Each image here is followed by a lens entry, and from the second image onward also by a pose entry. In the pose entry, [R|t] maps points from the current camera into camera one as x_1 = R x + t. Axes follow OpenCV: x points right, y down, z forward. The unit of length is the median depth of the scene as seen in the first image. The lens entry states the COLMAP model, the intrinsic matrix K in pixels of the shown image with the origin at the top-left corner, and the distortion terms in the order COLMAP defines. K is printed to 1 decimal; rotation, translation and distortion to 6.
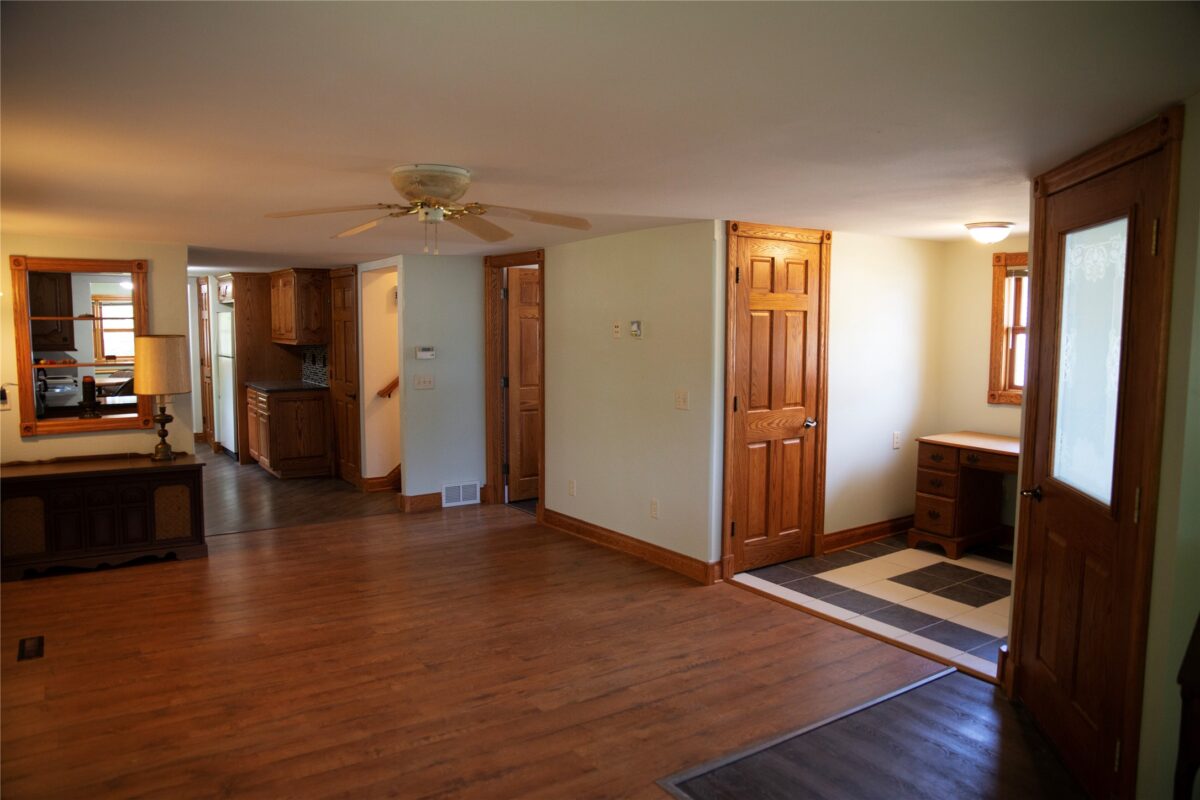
lens RADIAL K [[828.8, 0, 600.0], [0, 828.8, 400.0], [0, 0, 1]] dist [-0.005120, -0.001279]
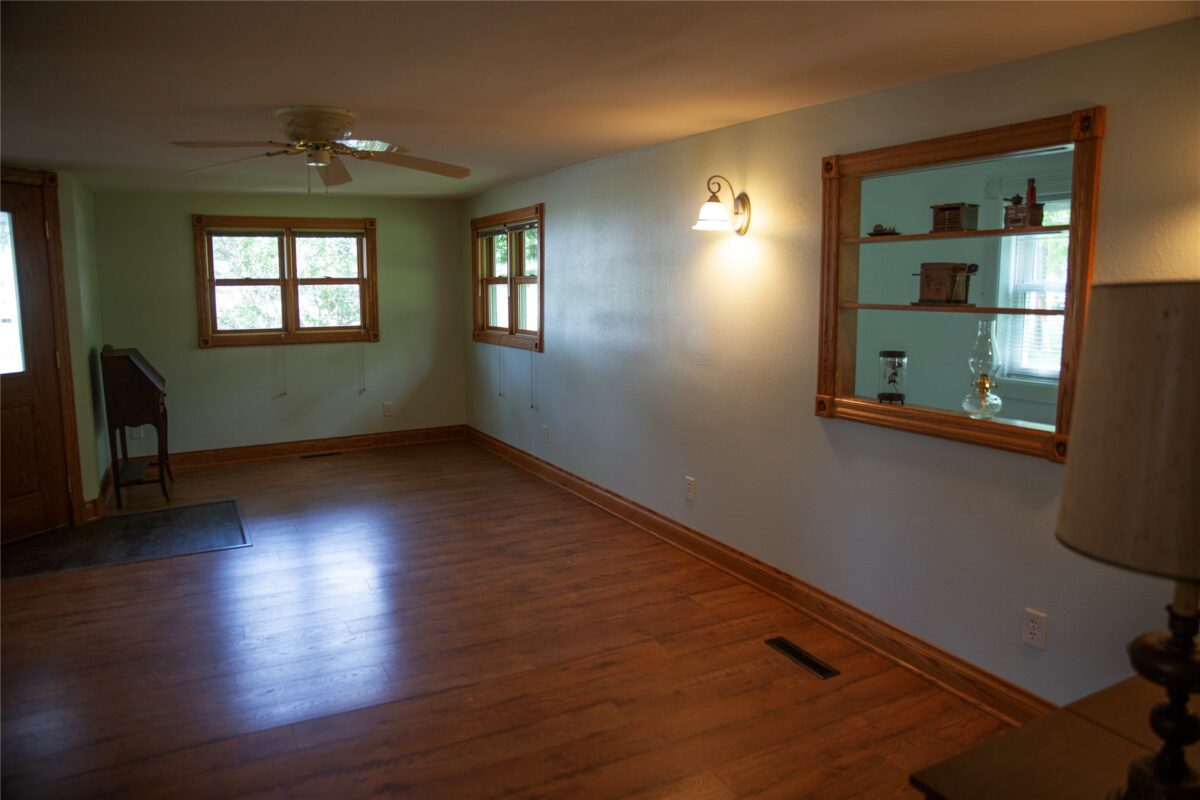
lens RADIAL K [[828.8, 0, 600.0], [0, 828.8, 400.0], [0, 0, 1]] dist [-0.005120, -0.001279]
pose [[-0.993878, -0.019038, 0.108829, -0.673656], [0.005492, 0.975310, 0.220773, -0.148863], [-0.110345, 0.220019, -0.969235, 2.056609]]
